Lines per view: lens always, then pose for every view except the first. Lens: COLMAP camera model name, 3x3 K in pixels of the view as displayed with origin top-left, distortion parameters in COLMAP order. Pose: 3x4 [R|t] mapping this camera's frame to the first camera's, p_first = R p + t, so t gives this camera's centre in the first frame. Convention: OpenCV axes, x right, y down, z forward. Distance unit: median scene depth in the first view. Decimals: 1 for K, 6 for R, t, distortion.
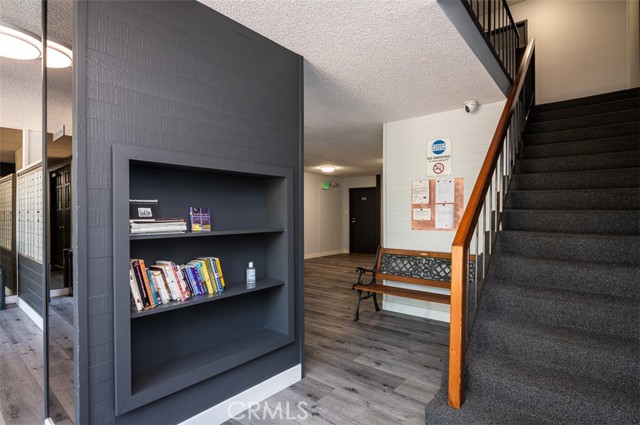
lens RADIAL K [[326.7, 0, 320.0], [0, 326.7, 212.5], [0, 0, 1]] dist [0.000023, -0.000010]
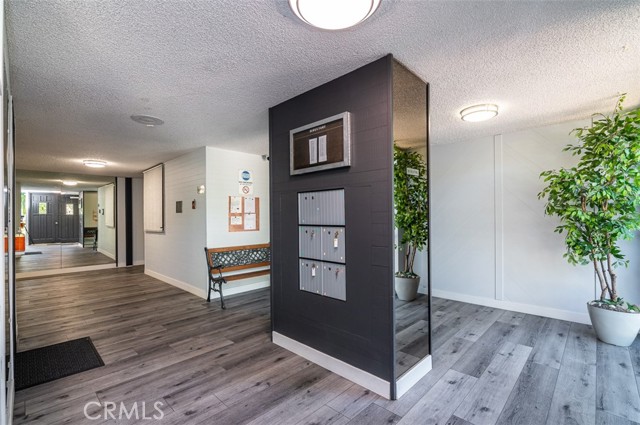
lens RADIAL K [[288.0, 0, 320.0], [0, 288.0, 212.5], [0, 0, 1]] dist [-0.000031, -0.000005]
pose [[0.072643, 0.019966, 0.997158, -0.915473], [-0.001361, 0.999801, -0.019920, -0.004827], [-0.997357, 0.000090, 0.072656, 0.556246]]
